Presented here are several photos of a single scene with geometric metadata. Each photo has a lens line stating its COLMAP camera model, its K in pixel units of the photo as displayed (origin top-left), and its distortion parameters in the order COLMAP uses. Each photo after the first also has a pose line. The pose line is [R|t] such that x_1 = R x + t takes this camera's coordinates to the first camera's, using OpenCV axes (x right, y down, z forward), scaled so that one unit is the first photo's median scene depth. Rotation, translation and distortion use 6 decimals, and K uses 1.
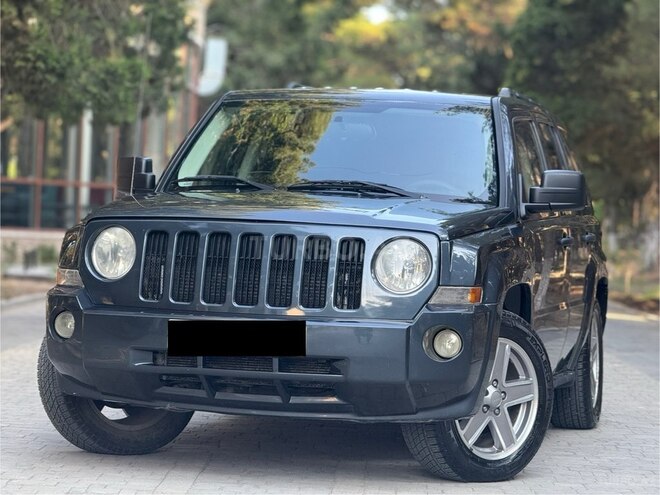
lens RADIAL K [[2317.9, 0, 315.4], [0, 2317.9, 250.2], [0, 0, 1]] dist [0.259007, 0.000000]
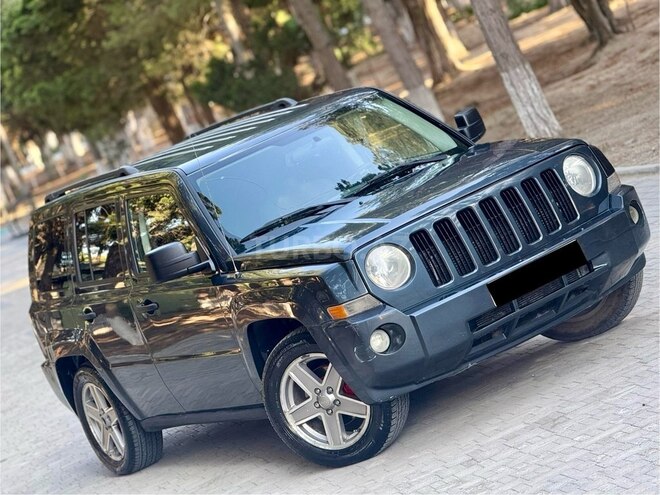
lens RADIAL K [[2317.9, 0, 333.9], [0, 2317.9, 245.7], [0, 0, 1]] dist [0.259007, 0.000000]
pose [[0.869777, -0.431813, 0.238799, -0.310394], [0.423274, 0.901646, 0.088733, -0.108226], [-0.253629, 0.023899, 0.967006, -0.646929]]
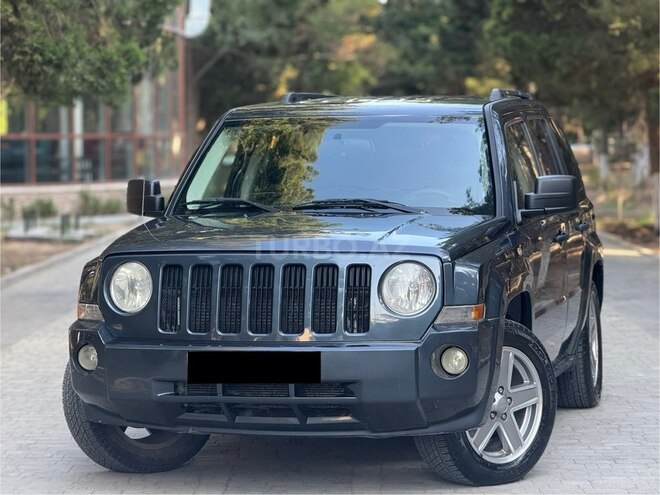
lens RADIAL K [[2317.9, 0, 330.3], [0, 2317.9, 245.7], [0, 0, 1]] dist [0.259007, 0.000000]
pose [[0.998650, -0.051244, 0.008482, -0.004894], [0.050911, 0.998069, 0.035592, -0.047608], [-0.010290, -0.035112, 0.999330, -0.042313]]
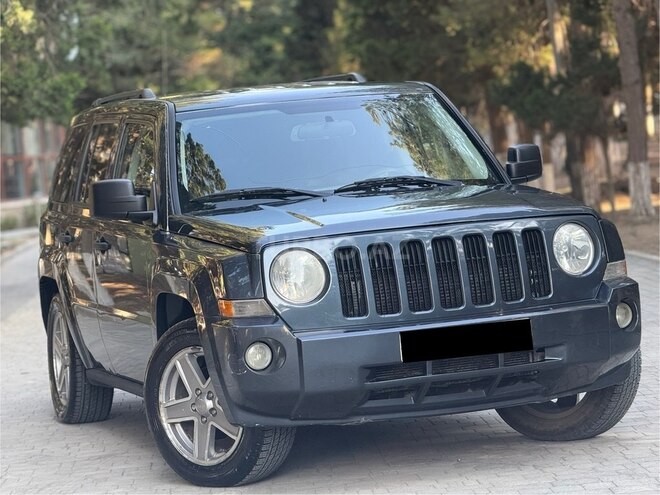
lens RADIAL K [[2317.9, 0, 346.0], [0, 2317.9, 250.6], [0, 0, 1]] dist [0.259007, 0.000000]
pose [[0.988366, -0.129403, 0.079918, -0.081171], [0.126543, 0.991159, 0.039889, -0.034527], [-0.084373, -0.029312, 0.996003, -0.510800]]
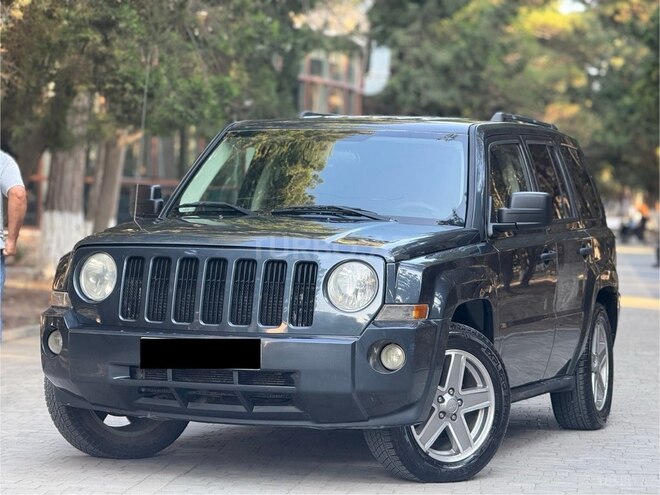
lens RADIAL K [[2317.9, 0, 331.3], [0, 2317.9, 247.2], [0, 0, 1]] dist [0.259007, 0.000000]
pose [[0.996203, -0.013258, -0.086051, 0.112642], [0.013525, 0.999905, 0.002522, -0.013488], [0.086009, -0.003677, 0.996288, -0.085705]]
